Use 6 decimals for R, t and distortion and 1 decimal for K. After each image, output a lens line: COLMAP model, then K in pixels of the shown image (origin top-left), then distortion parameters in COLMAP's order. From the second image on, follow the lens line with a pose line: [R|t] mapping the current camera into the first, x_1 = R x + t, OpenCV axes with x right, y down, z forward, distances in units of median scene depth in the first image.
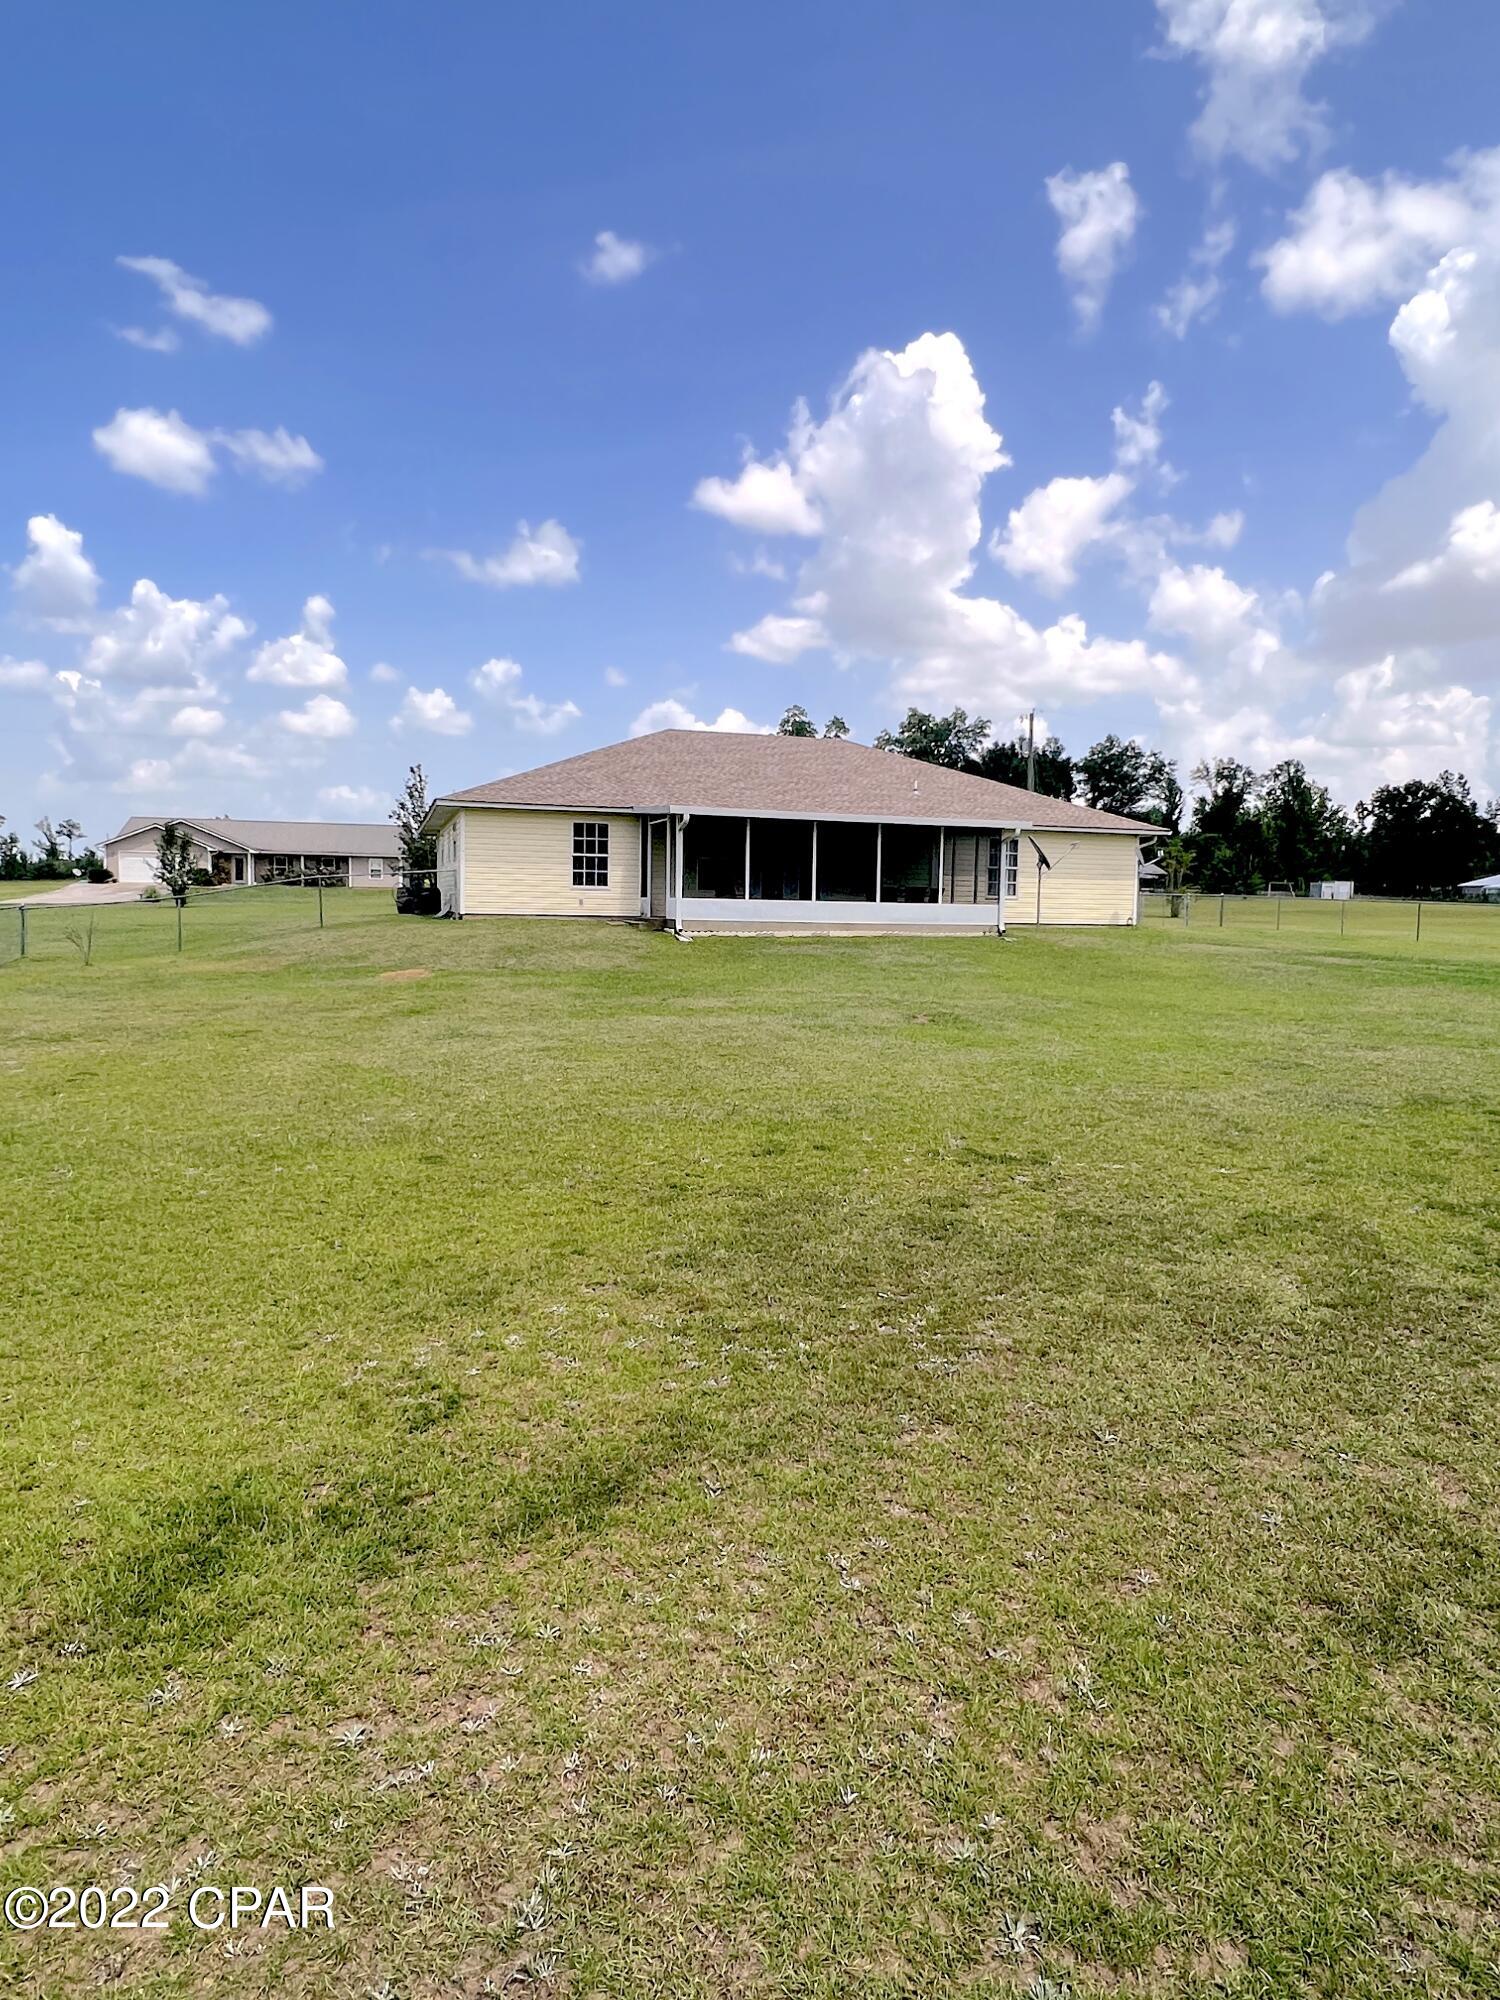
lens RADIAL K [[1298.7, 0, 750.0], [0, 1298.7, 1000.0], [0, 0, 1]] dist [0.000304, -0.004011]
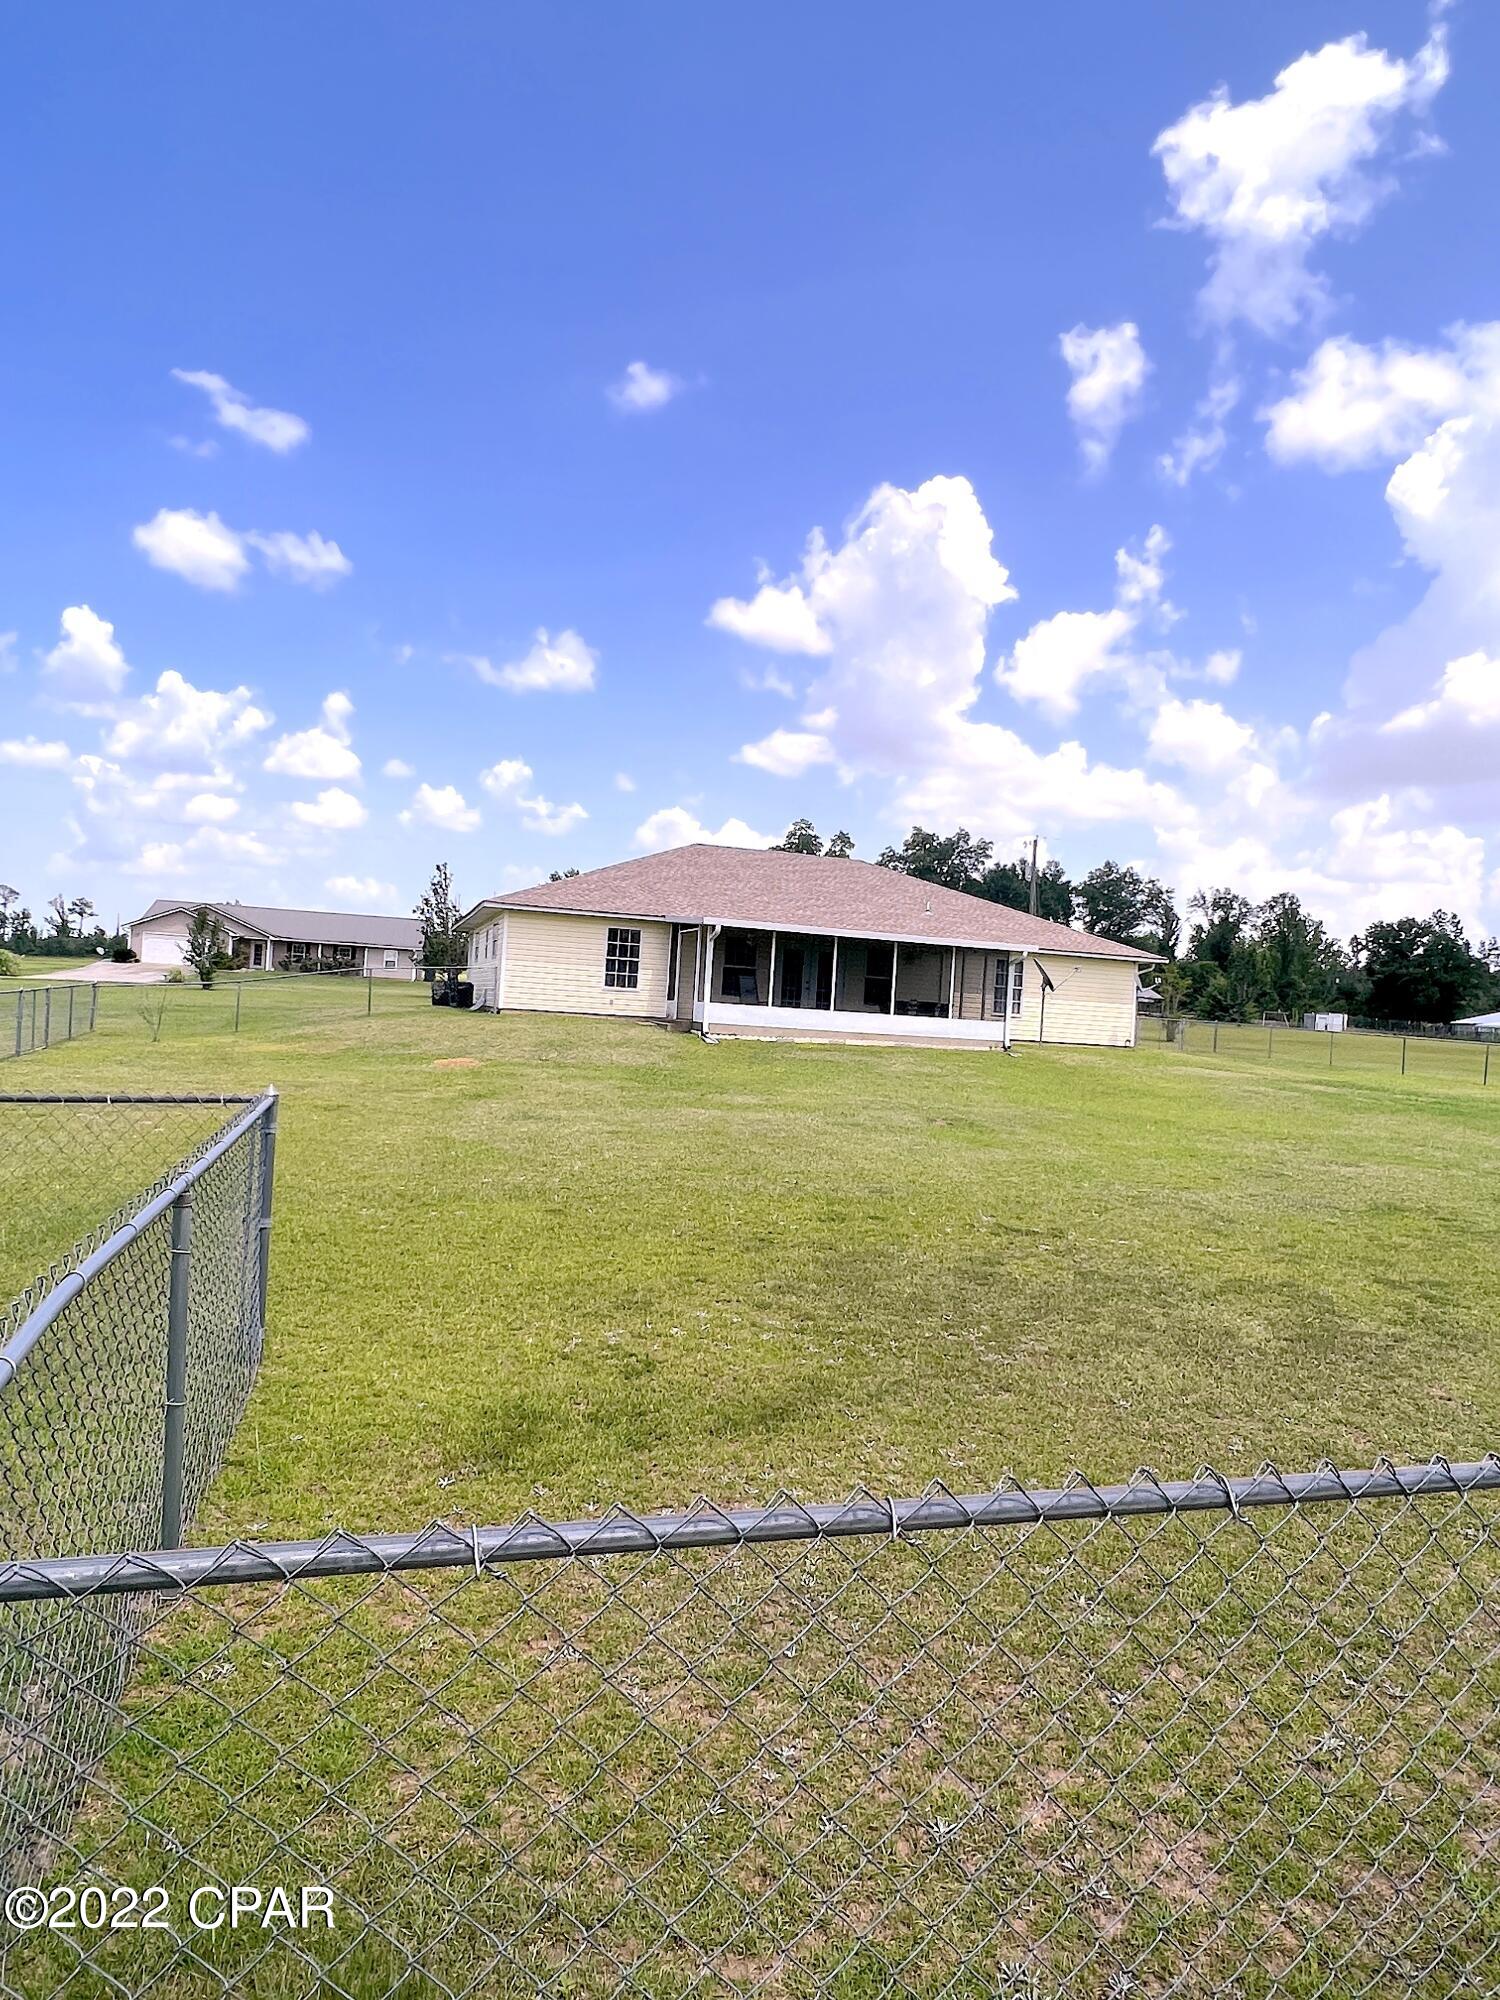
lens RADIAL K [[1297.2, 0, 736.8], [0, 1297.2, 1000.4], [0, 0, 1]] dist [0.005917, 0.002445]
pose [[0.999029, 0.043563, -0.006568, -0.002618], [-0.043951, 0.995763, -0.080772, 0.000537], [0.003022, 0.080982, 0.996711, -0.006987]]
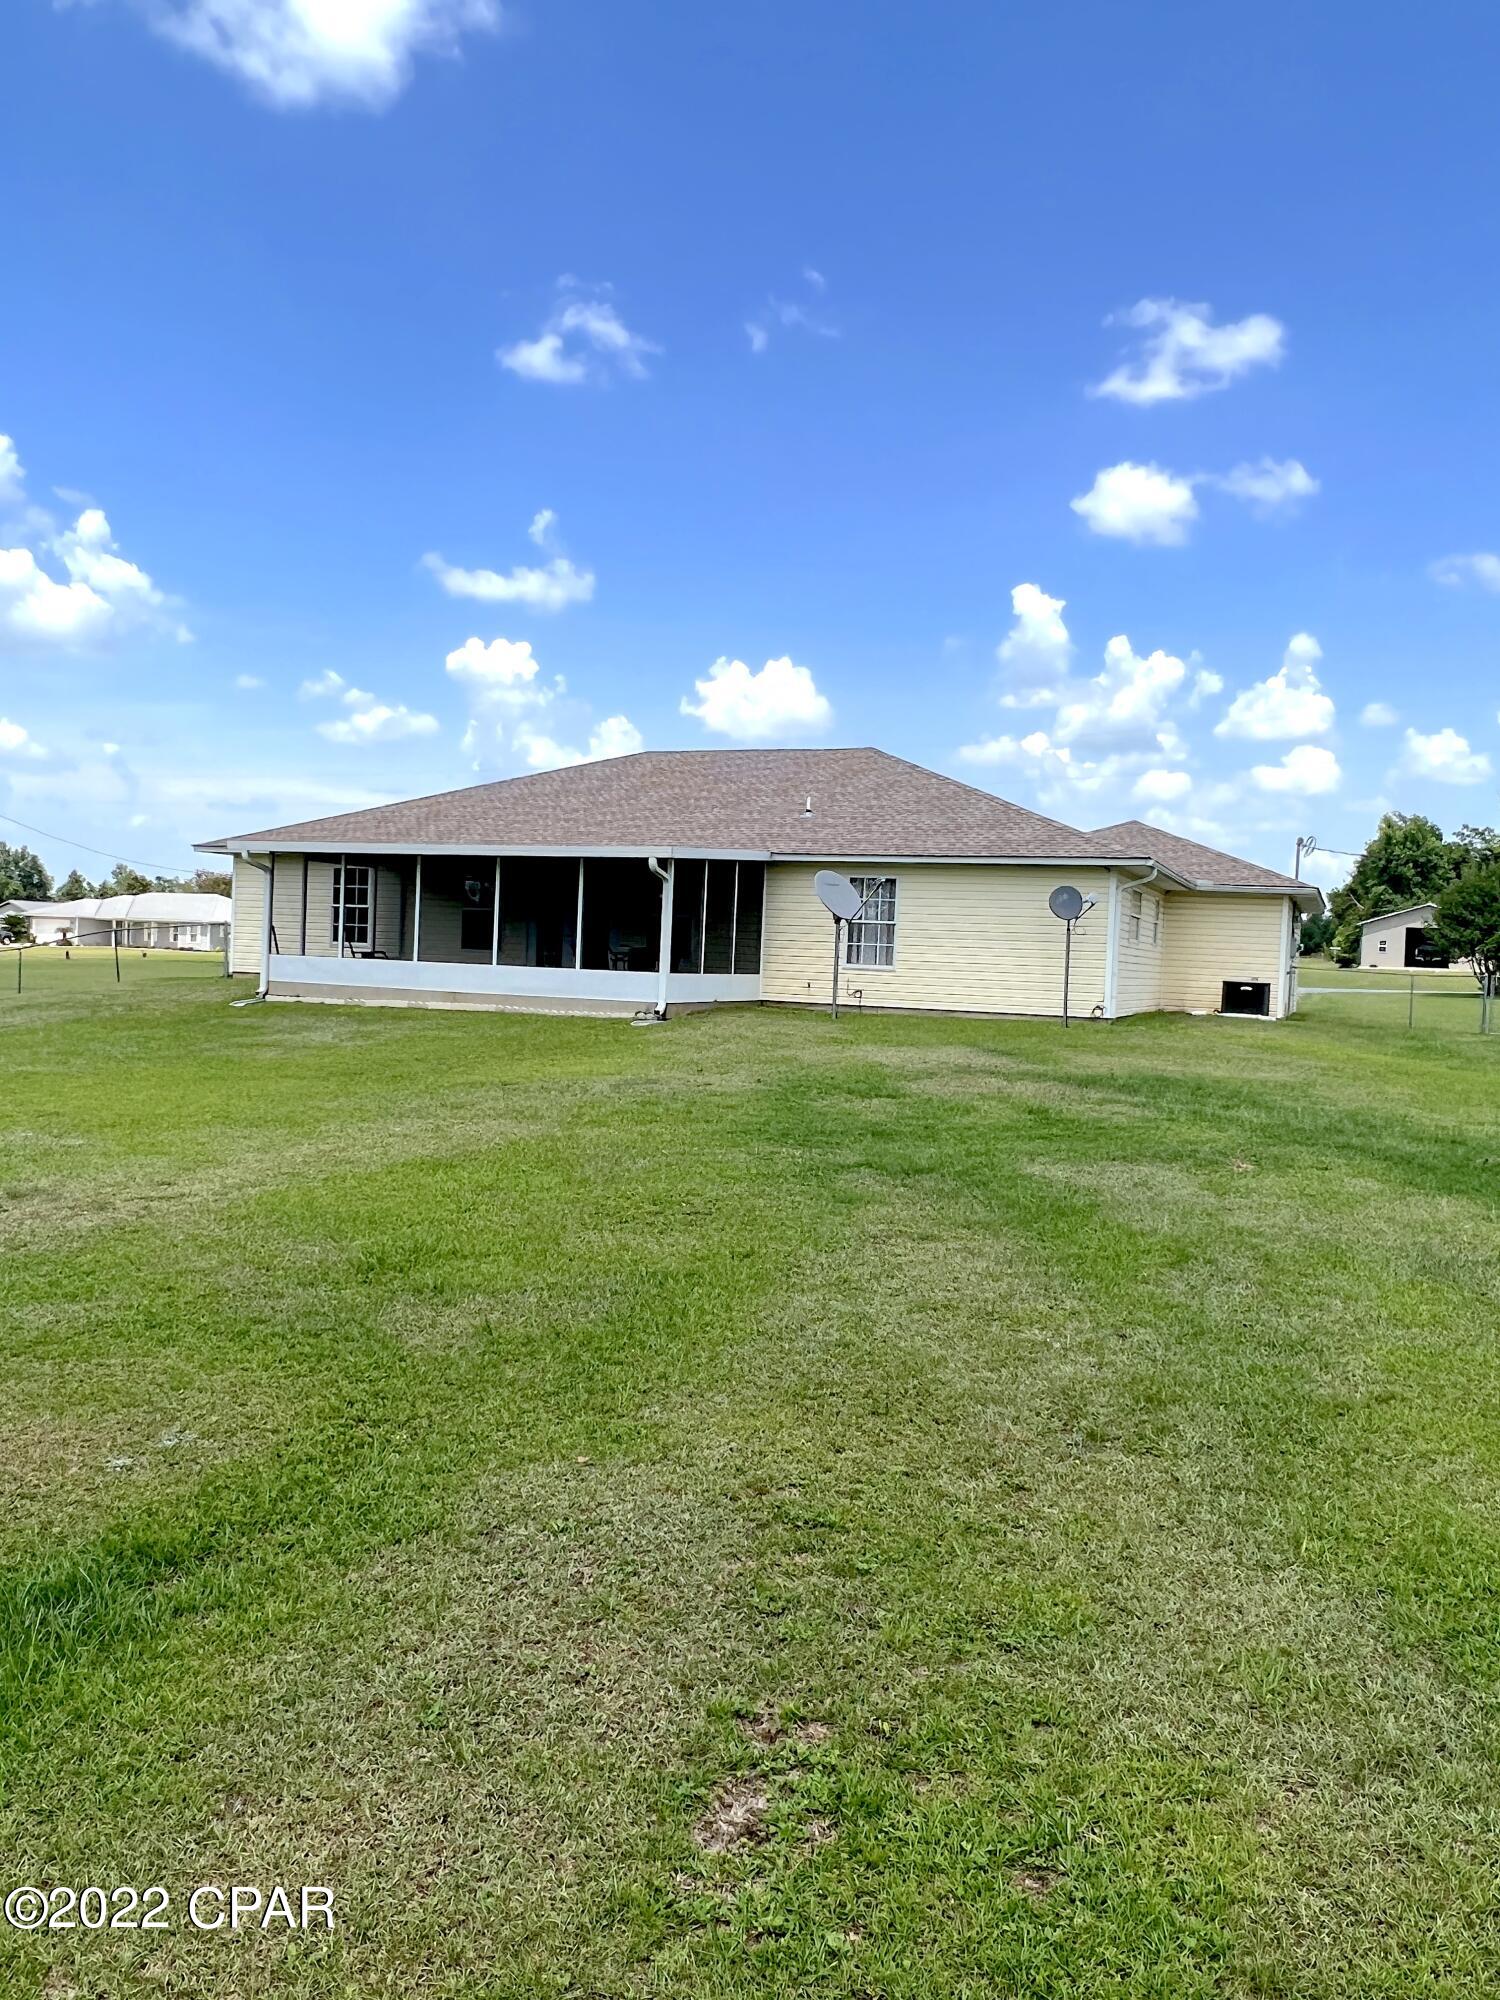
lens RADIAL K [[1479.0, 0, 750.0], [0, 1479.0, 1000.0], [0, 0, 1]] dist [-0.002308, 0.003735]
pose [[0.770570, 0.032828, -0.636510, 0.086869], [-0.073247, 0.996617, -0.037274, -0.004180], [0.633133, 0.075345, 0.770368, 0.053602]]
